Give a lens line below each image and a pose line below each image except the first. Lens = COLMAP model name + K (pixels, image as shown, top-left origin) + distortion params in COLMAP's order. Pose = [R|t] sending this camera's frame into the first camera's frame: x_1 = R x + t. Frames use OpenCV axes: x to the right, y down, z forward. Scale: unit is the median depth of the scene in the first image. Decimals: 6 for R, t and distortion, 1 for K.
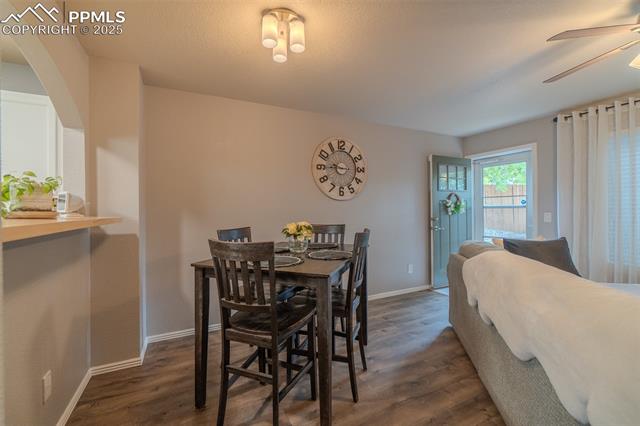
lens RADIAL K [[278.5, 0, 315.1], [0, 278.5, 210.8], [0, 0, 1]] dist [-0.004871, 0.000667]
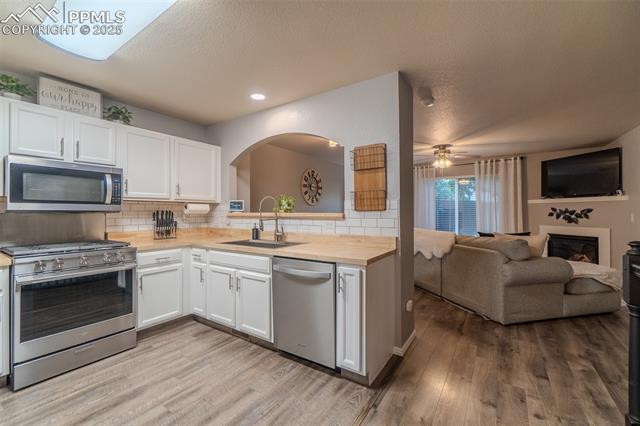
lens RADIAL K [[276.1, 0, 316.3], [0, 276.1, 210.5], [0, 0, 1]] dist [-0.001125, 0.000030]
pose [[0.877679, 0.012515, 0.479085, -0.731050], [-0.010431, 0.999921, -0.007010, 0.007492], [-0.479135, 0.001155, 0.877740, -0.536389]]
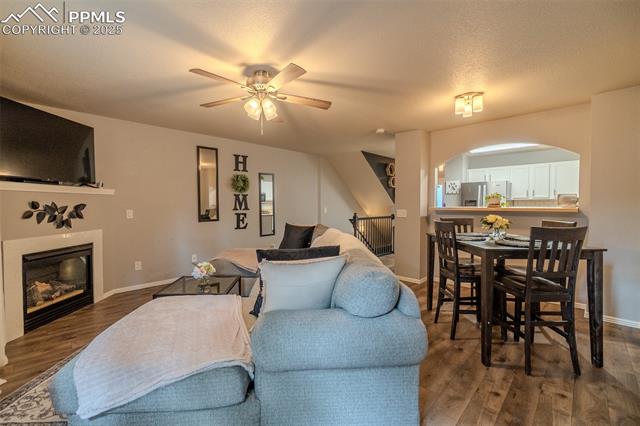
lens RADIAL K [[278.5, 0, 315.1], [0, 278.5, 210.8], [0, 0, 1]] dist [-0.004871, 0.000667]
pose [[-0.948281, 0.020260, -0.316786, 0.695400], [0.012864, 0.999594, 0.025421, -0.015969], [0.317172, 0.020031, -0.948156, 1.200396]]
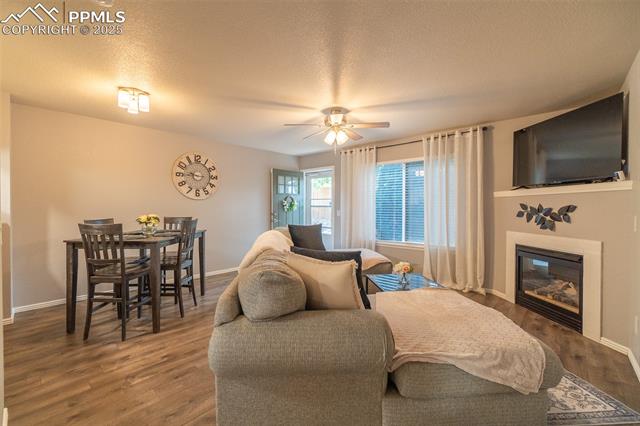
lens RADIAL K [[278.5, 0, 315.1], [0, 278.5, 210.8], [0, 0, 1]] dist [-0.004871, 0.000667]
pose [[0.937749, 0.011309, 0.347129, 0.167540], [-0.015864, 0.999821, 0.010284, -0.006750], [-0.346951, -0.015151, 0.937761, -0.475472]]
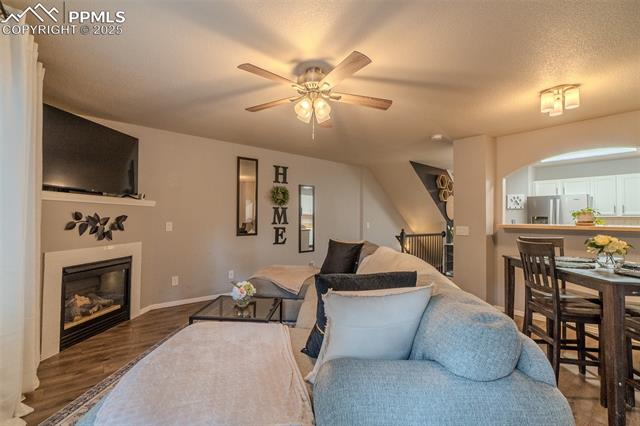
lens RADIAL K [[284.4, 0, 314.9], [0, 284.4, 212.0], [0, 0, 1]] dist [-0.002276, 0.000039]
pose [[-0.978774, -0.004770, -0.204886, 0.721064], [-0.000033, 0.999733, -0.023115, -0.015306], [0.204942, -0.022618, -0.978513, 1.101018]]
